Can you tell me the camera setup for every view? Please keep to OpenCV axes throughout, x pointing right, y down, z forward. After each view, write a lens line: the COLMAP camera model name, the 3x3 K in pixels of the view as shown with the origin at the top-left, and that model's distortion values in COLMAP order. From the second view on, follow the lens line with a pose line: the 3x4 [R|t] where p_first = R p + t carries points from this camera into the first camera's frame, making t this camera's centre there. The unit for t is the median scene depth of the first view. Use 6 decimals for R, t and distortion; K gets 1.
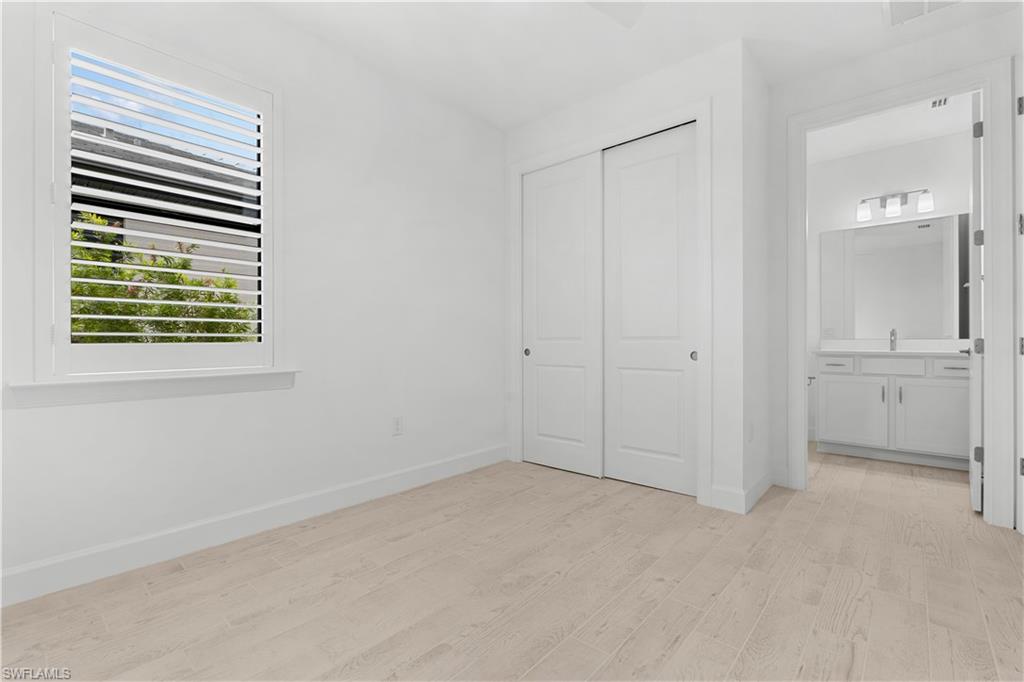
lens RADIAL K [[455.9, 0, 512.0], [0, 455.9, 341.0], [0, 0, 1]] dist [-0.001570, -0.000146]
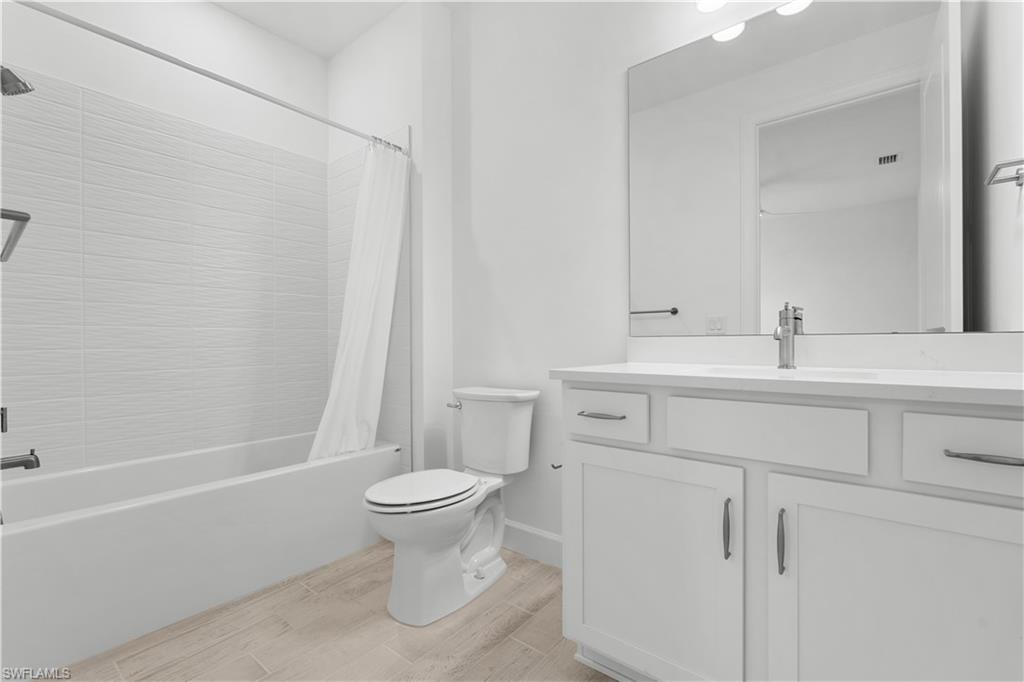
lens RADIAL K [[455.9, 0, 512.0], [0, 455.9, 341.0], [0, 0, 1]] dist [-0.001570, -0.000146]
pose [[0.999068, -0.000432, 0.043151, 0.583724], [0.000356, 0.999998, 0.001783, 0.000628], [-0.043152, -0.001766, 0.999067, 0.632079]]
